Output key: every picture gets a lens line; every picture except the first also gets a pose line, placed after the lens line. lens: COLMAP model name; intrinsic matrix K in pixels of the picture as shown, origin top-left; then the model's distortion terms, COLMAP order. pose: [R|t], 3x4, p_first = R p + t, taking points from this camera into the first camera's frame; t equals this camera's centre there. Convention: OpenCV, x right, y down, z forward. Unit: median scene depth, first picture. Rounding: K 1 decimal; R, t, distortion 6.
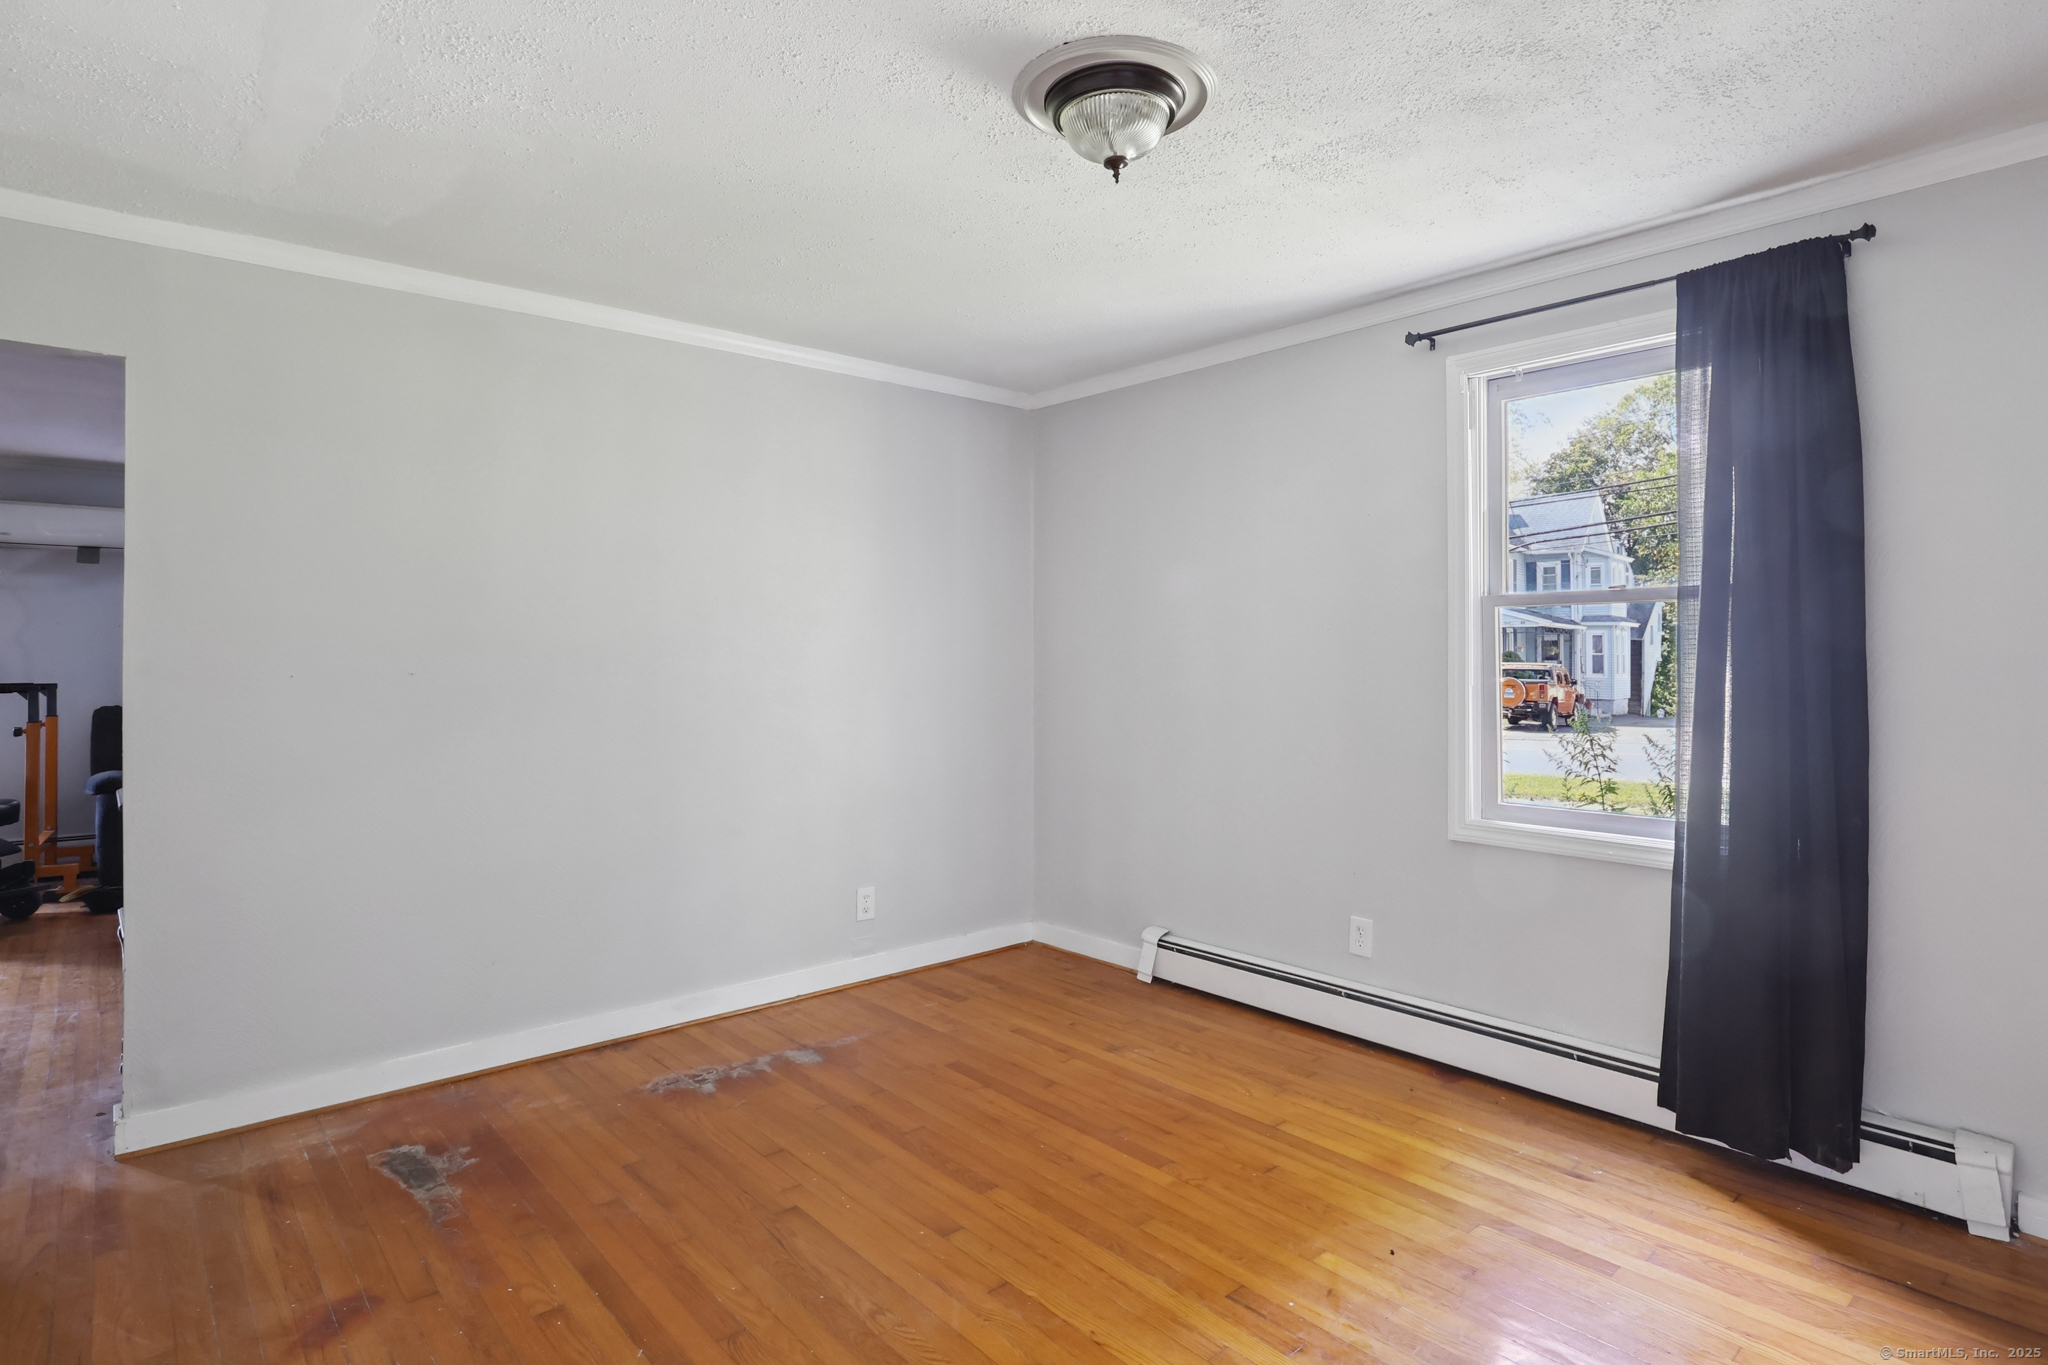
lens RADIAL K [[1062.2, 0, 1029.6], [0, 1062.2, 645.5], [0, 0, 1]] dist [-0.014298, 0.000973]
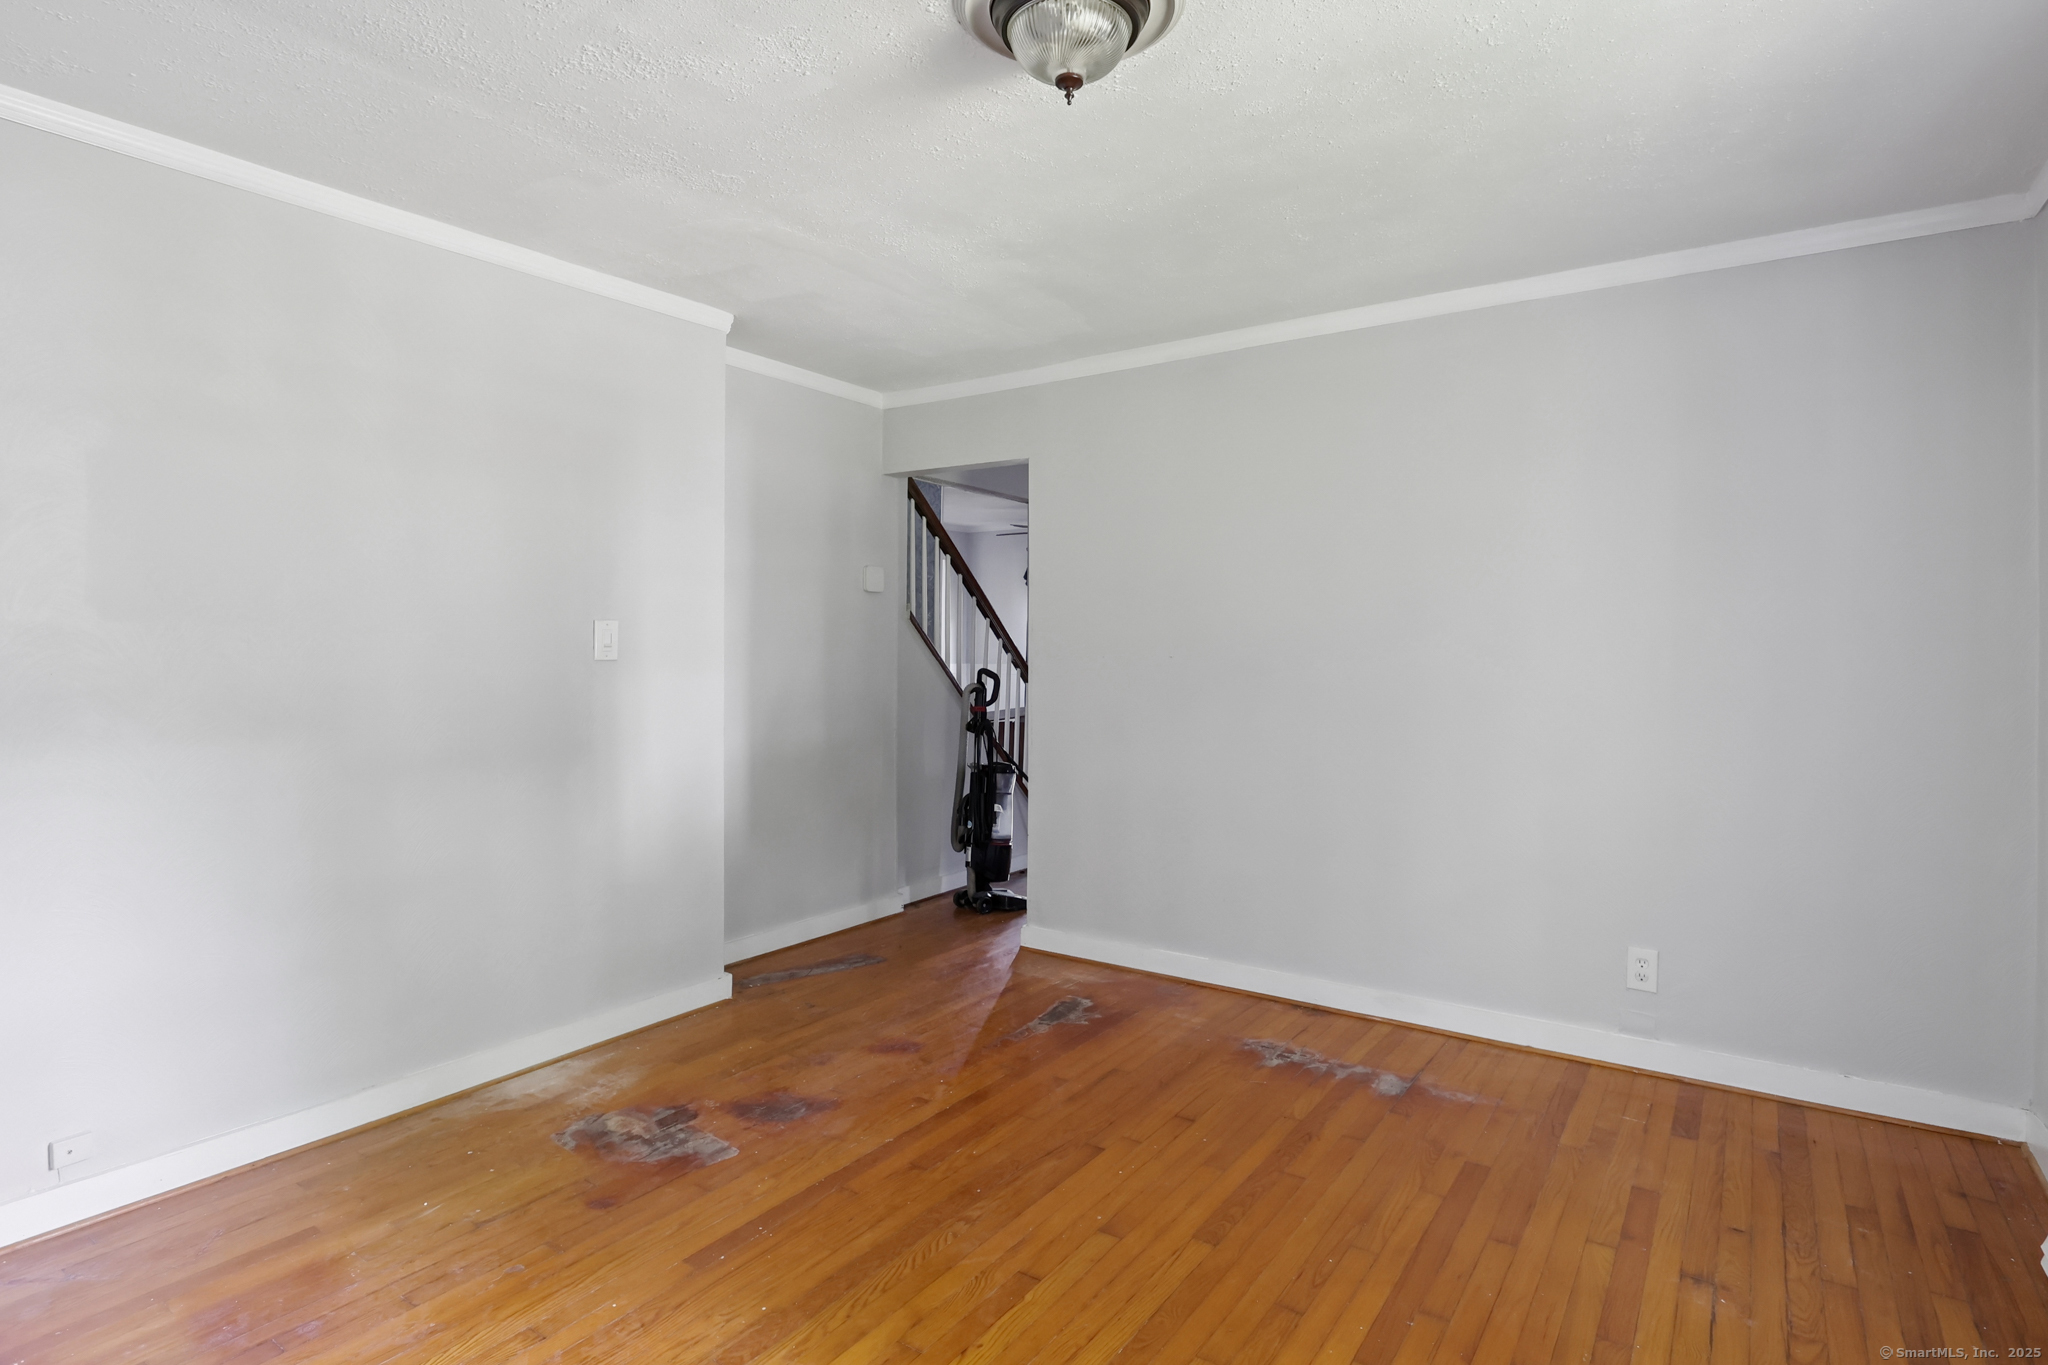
lens RADIAL K [[1062.2, 0, 1029.6], [0, 1062.2, 645.5], [0, 0, 1]] dist [-0.014298, 0.000973]
pose [[0.242318, 0.003411, -0.970191, 0.655733], [0.004520, 0.999979, 0.004645, 0.005500], [0.970186, -0.005510, 0.242297, 0.533935]]
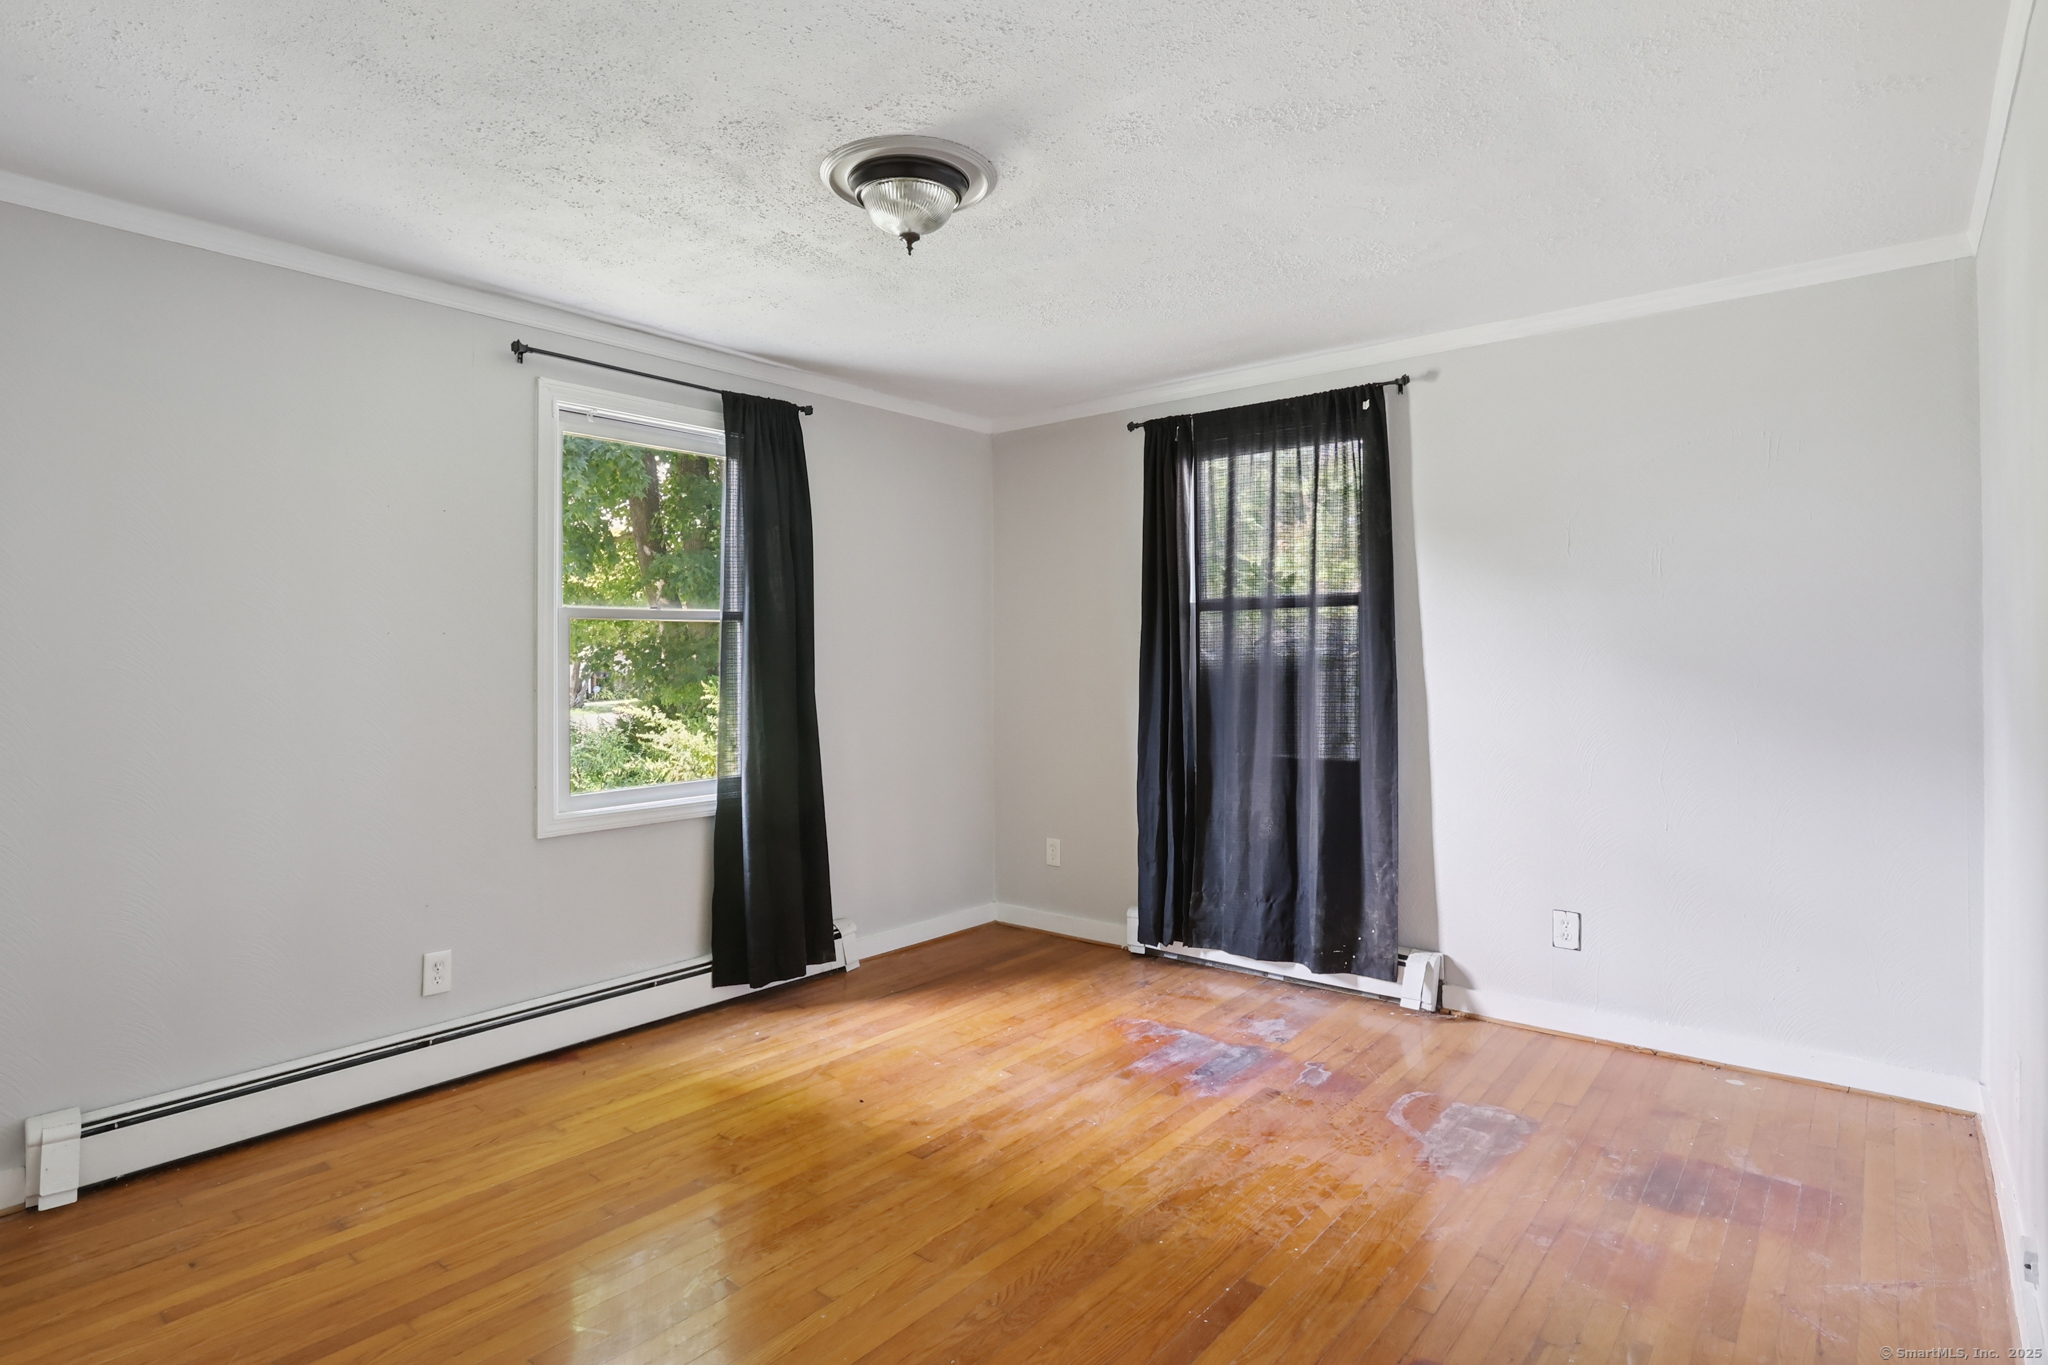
lens RADIAL K [[1062.2, 0, 1029.6], [0, 1062.2, 645.5], [0, 0, 1]] dist [-0.014298, 0.000973]
pose [[-0.157156, 0.012730, 0.987492, -0.770494], [-0.001858, 0.999911, -0.013186, 0.006545], [-0.987572, -0.003907, -0.157119, 0.744763]]
